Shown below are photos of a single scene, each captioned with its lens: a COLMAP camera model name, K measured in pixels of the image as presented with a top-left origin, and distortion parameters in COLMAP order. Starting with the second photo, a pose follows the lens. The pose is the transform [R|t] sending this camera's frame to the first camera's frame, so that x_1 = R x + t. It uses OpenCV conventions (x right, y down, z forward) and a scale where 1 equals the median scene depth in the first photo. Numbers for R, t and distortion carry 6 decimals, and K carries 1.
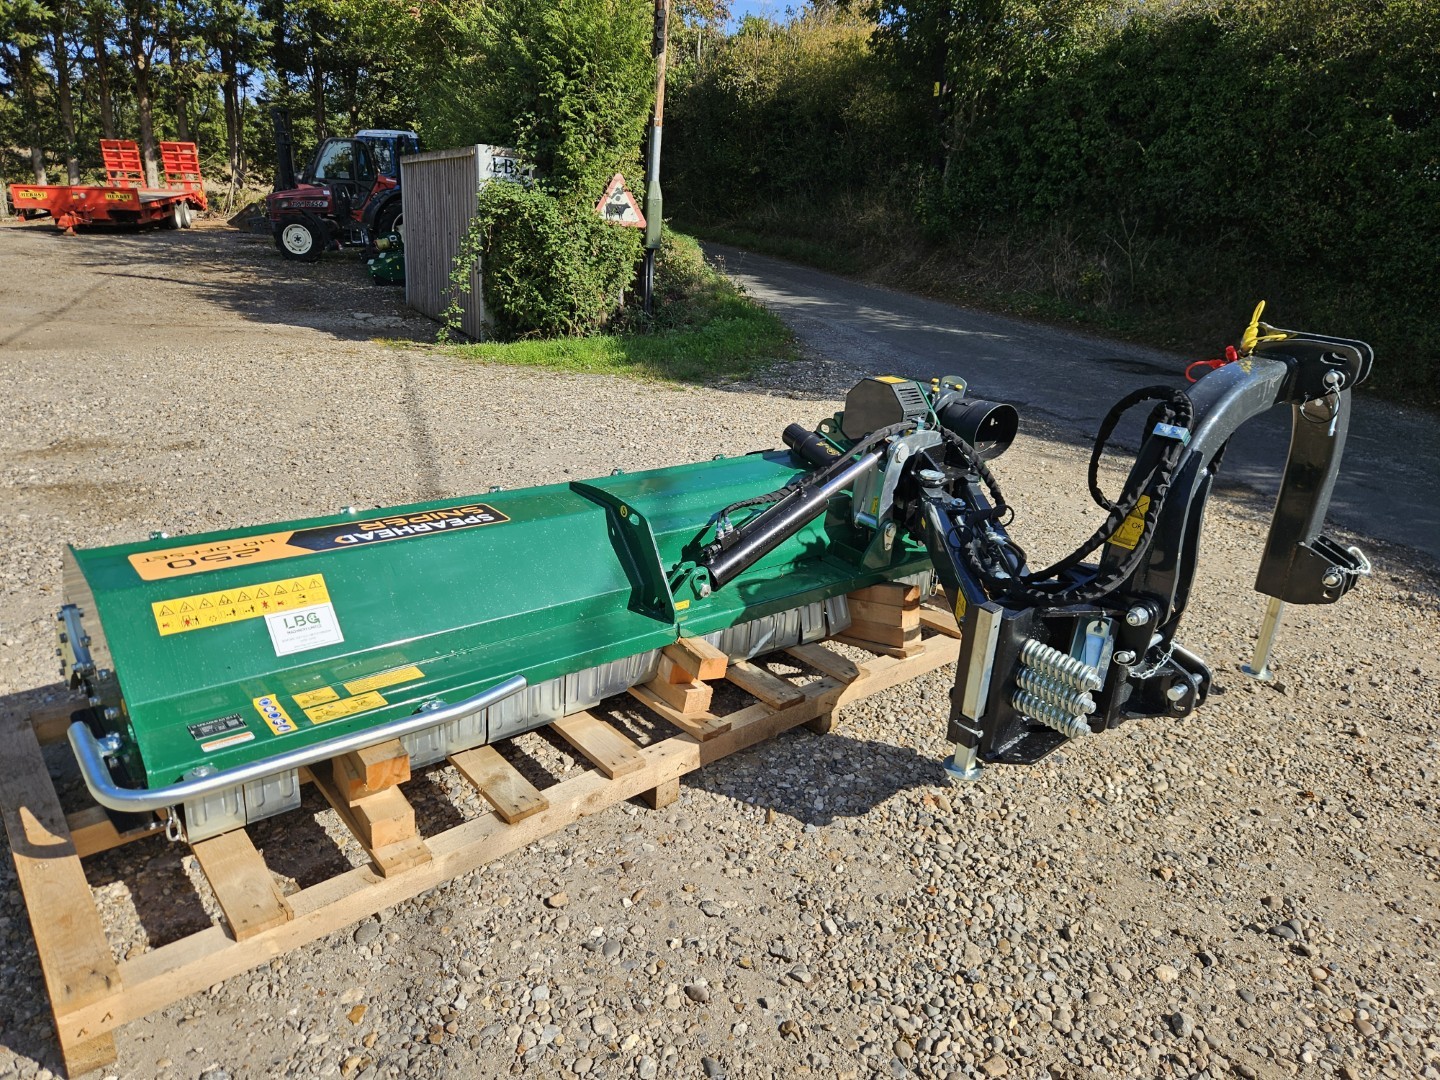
lens RADIAL K [[962.0, 0, 720.4], [0, 962.0, 548.0], [0, 0, 1]] dist [0.045016, -0.036623]
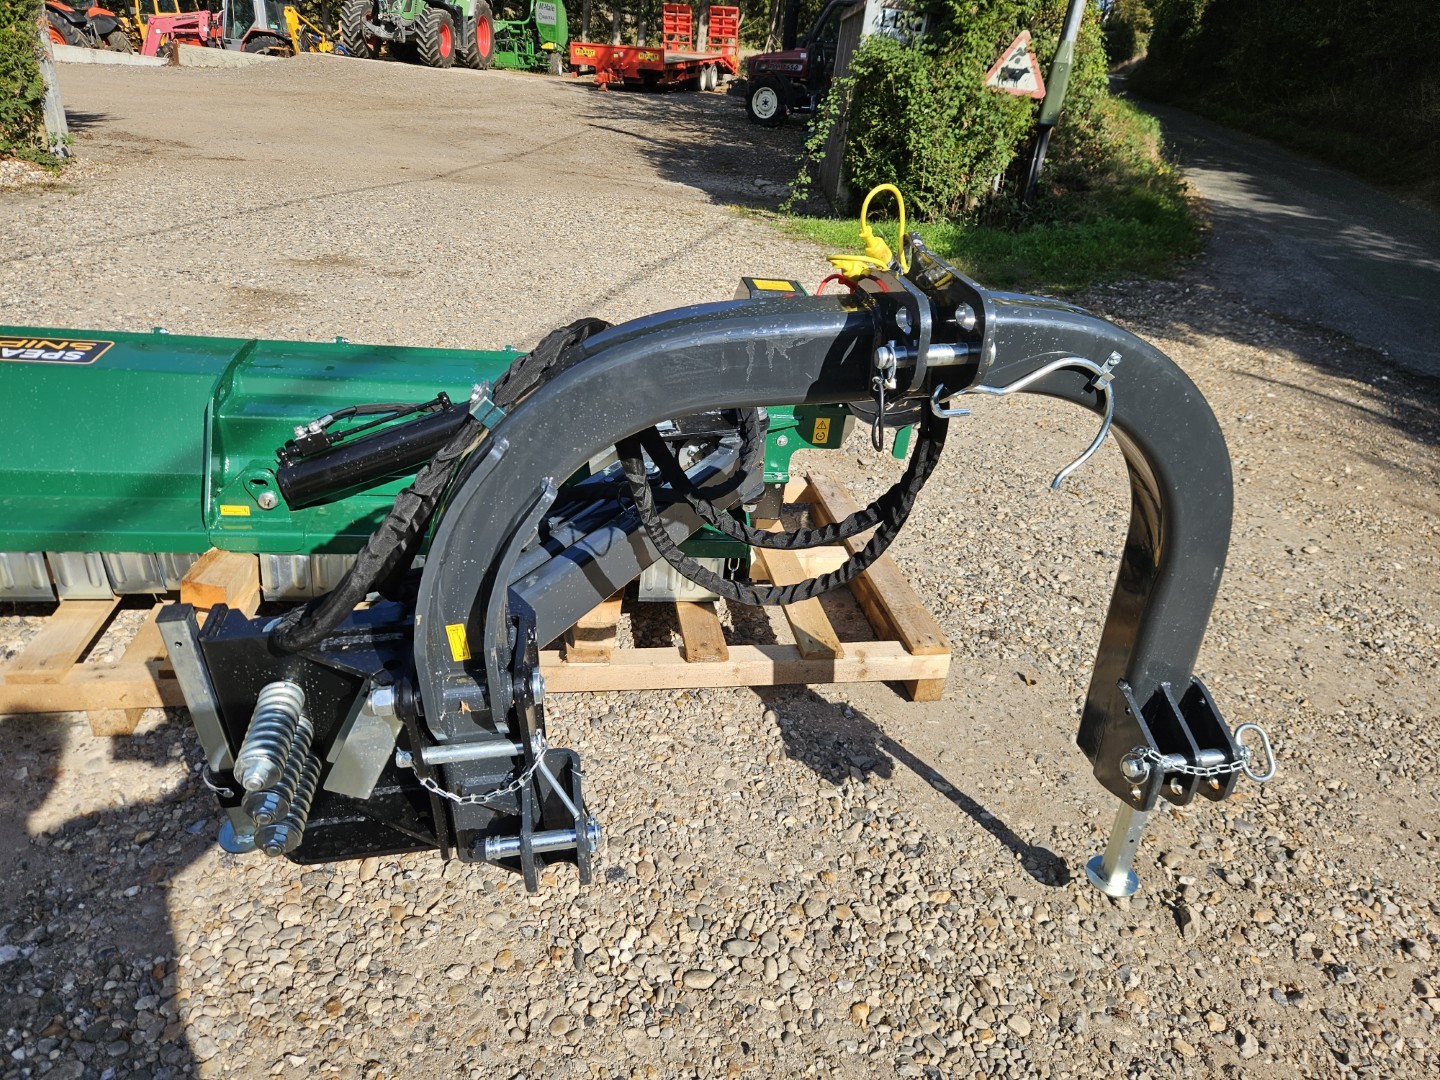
lens RADIAL K [[962.0, 0, 715.0], [0, 962.0, 538.3], [0, 0, 1]] dist [0.045016, -0.036623]
pose [[0.855103, 0.255564, -0.451094, 0.157406], [-0.210461, 0.966262, 0.148473, -0.028365], [0.473819, -0.032022, 0.880040, 0.111658]]
